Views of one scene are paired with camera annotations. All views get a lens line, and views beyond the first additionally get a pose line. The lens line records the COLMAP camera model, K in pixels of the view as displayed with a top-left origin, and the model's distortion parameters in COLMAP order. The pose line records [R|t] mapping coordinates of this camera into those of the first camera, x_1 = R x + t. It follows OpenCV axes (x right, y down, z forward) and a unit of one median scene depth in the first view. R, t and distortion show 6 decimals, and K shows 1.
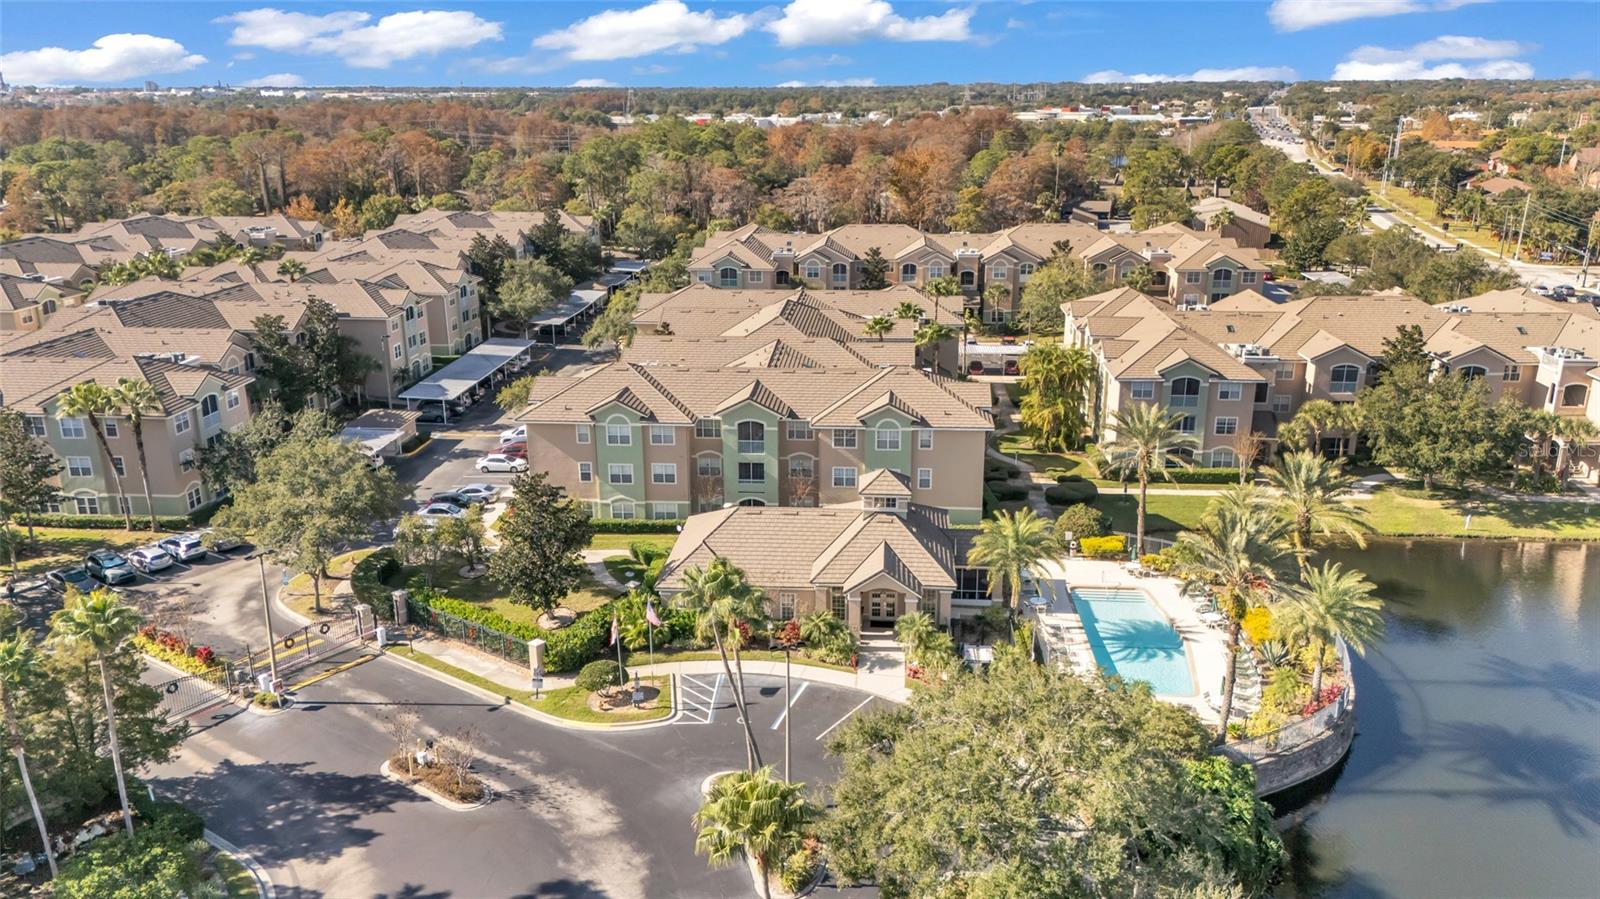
lens RADIAL K [[1183.2, 0, 800.2], [0, 1183.2, 456.6], [0, 0, 1]] dist [0.065805, -0.064267]
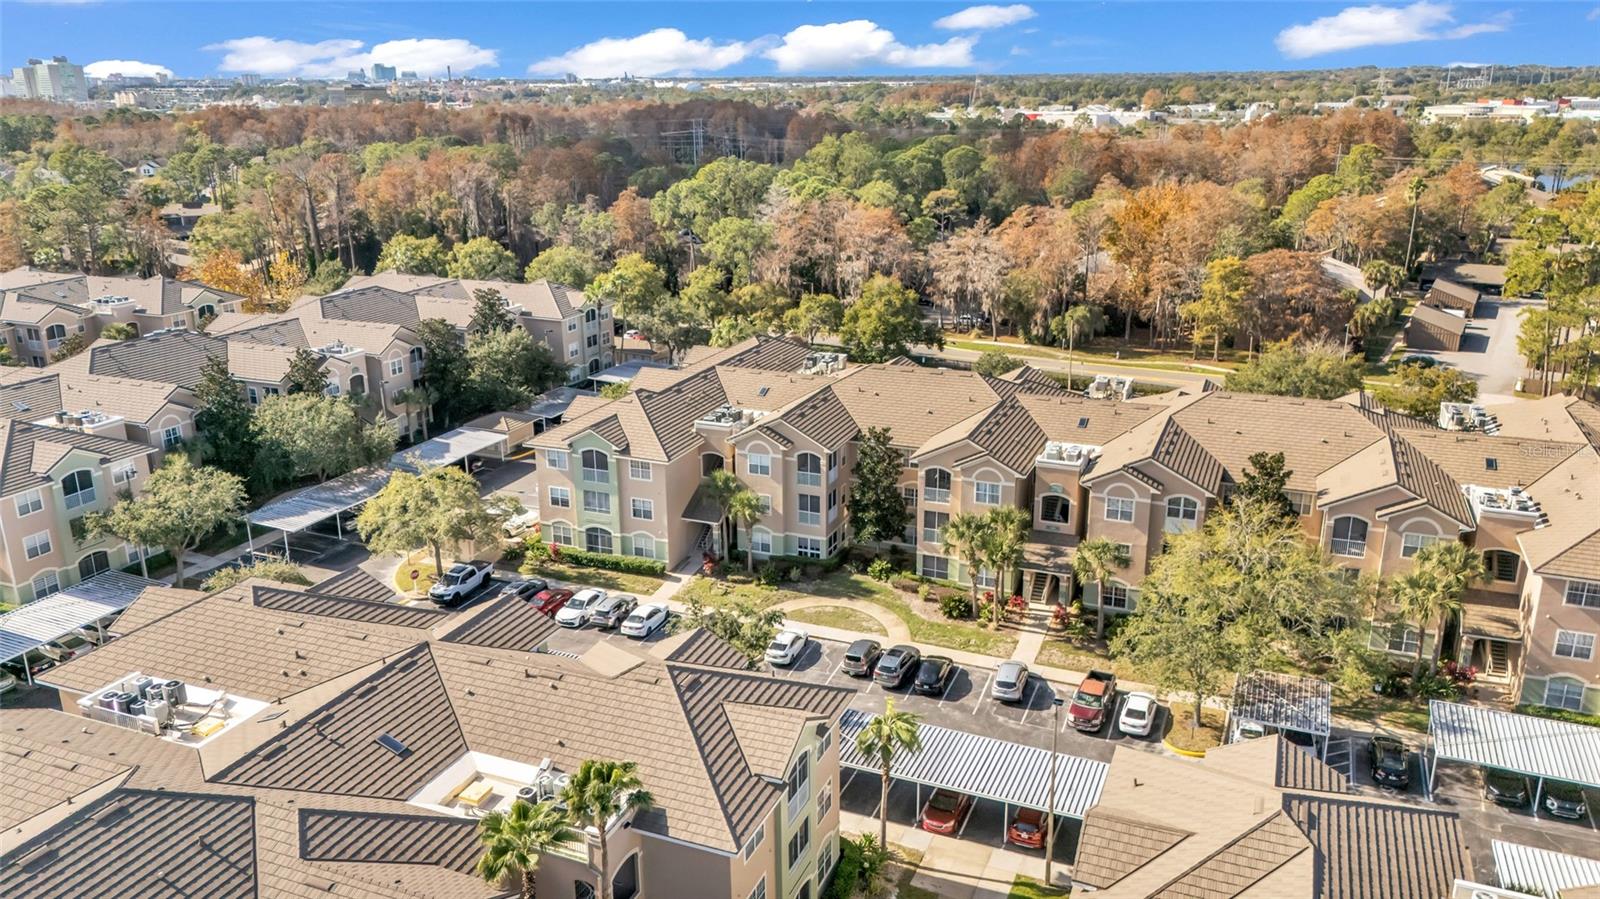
lens RADIAL K [[1183.2, 0, 800.6], [0, 1183.2, 447.1], [0, 0, 1]] dist [0.065805, -0.064267]
pose [[0.950401, 0.090831, -0.297468, 0.308175], [-0.089966, 0.995806, 0.016628, -0.292151], [0.297730, 0.010959, 0.954587, 0.847617]]
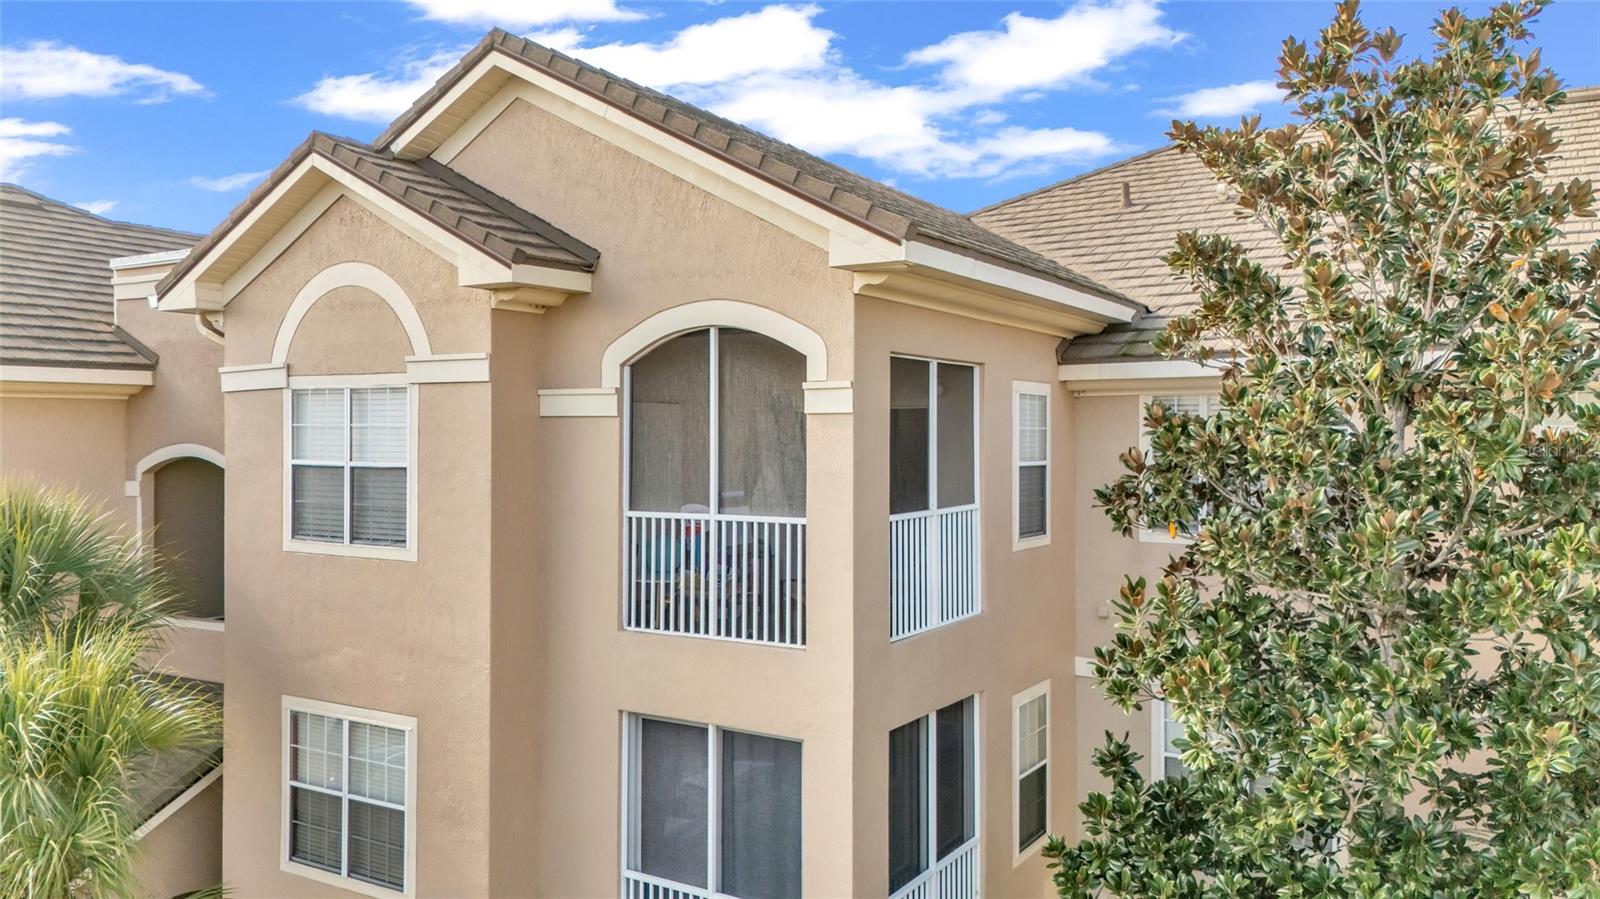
lens RADIAL K [[1183.2, 0, 796.9], [0, 1183.2, 447.3], [0, 0, 1]] dist [0.065805, -0.064267]
pose [[0.880660, 0.003088, -0.473738, 0.108129], [-0.140797, 0.956502, -0.255500, -0.240671], [0.452343, 0.291709, 0.842788, 1.603704]]
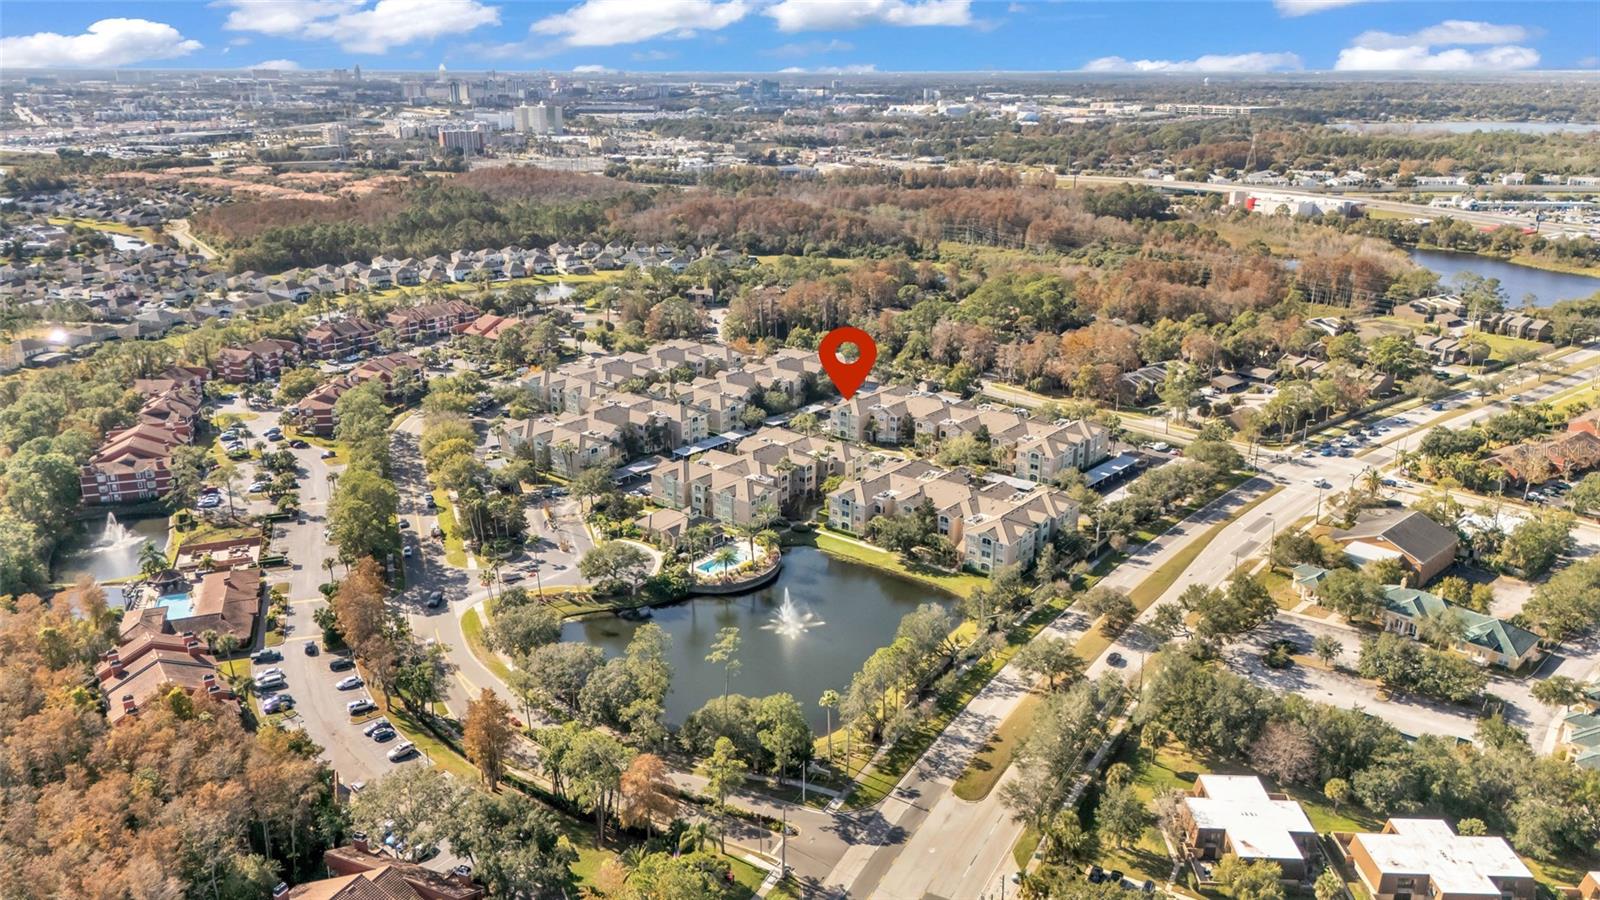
lens RADIAL K [[1183.2, 0, 798.2], [0, 1183.2, 453.6], [0, 0, 1]] dist [0.065805, -0.064267]
pose [[0.819559, 0.181669, -0.543433, 1.814977], [-0.173152, 0.982590, 0.067346, -0.356868], [0.546207, 0.038903, 0.836747, -1.521915]]
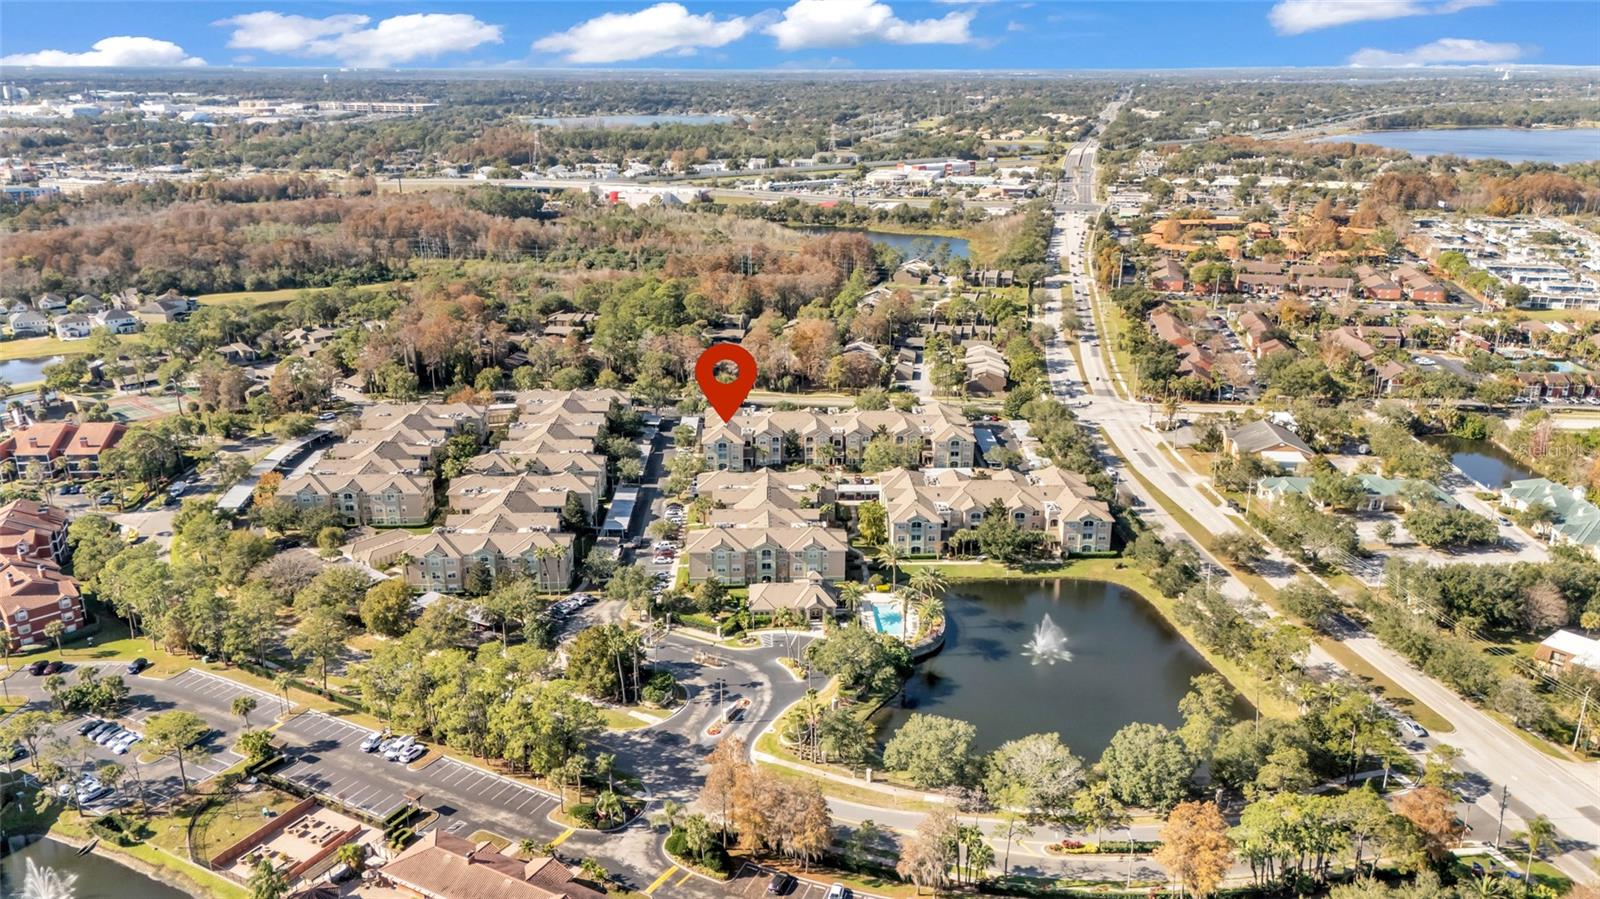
lens RADIAL K [[1183.2, 0, 800.4], [0, 1183.2, 441.3], [0, 0, 1]] dist [0.065805, -0.064267]
pose [[0.994257, -0.027164, 0.103513, -0.228476], [0.026522, 0.999620, 0.007571, -0.285937], [-0.103680, -0.004782, 0.994599, -1.738086]]
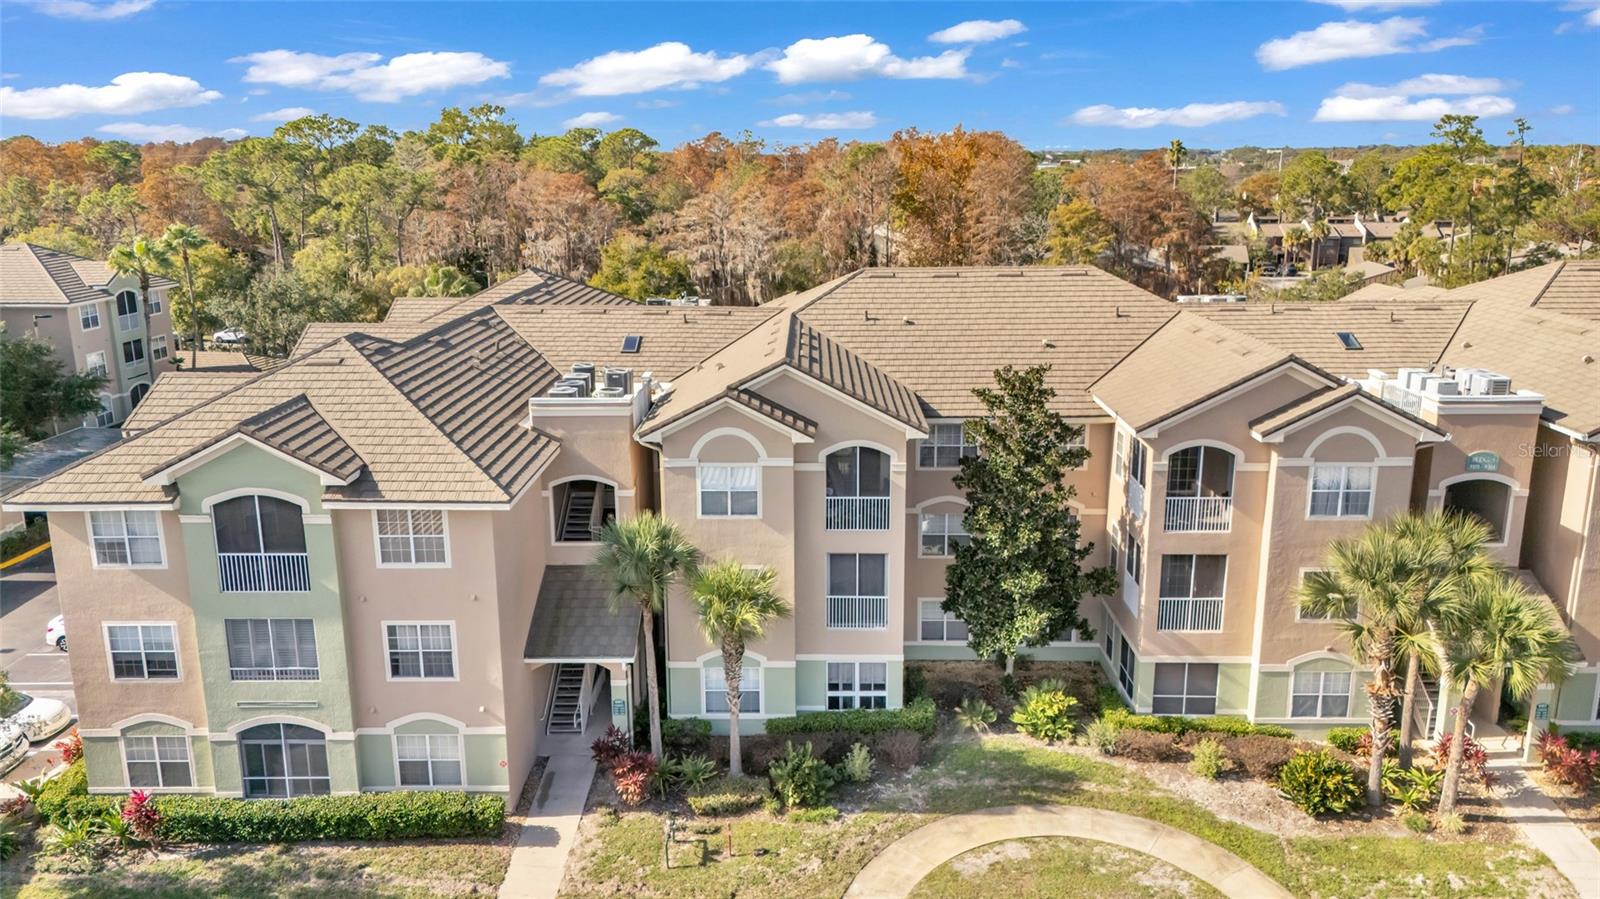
lens RADIAL K [[1183.2, 0, 797.2], [0, 1183.2, 454.6], [0, 0, 1]] dist [0.065805, -0.064267]
pose [[0.998337, -0.015184, 0.055609, 0.018888], [0.018396, 0.998163, -0.057718, -0.252120], [-0.054630, 0.058645, 0.996783, 1.338014]]
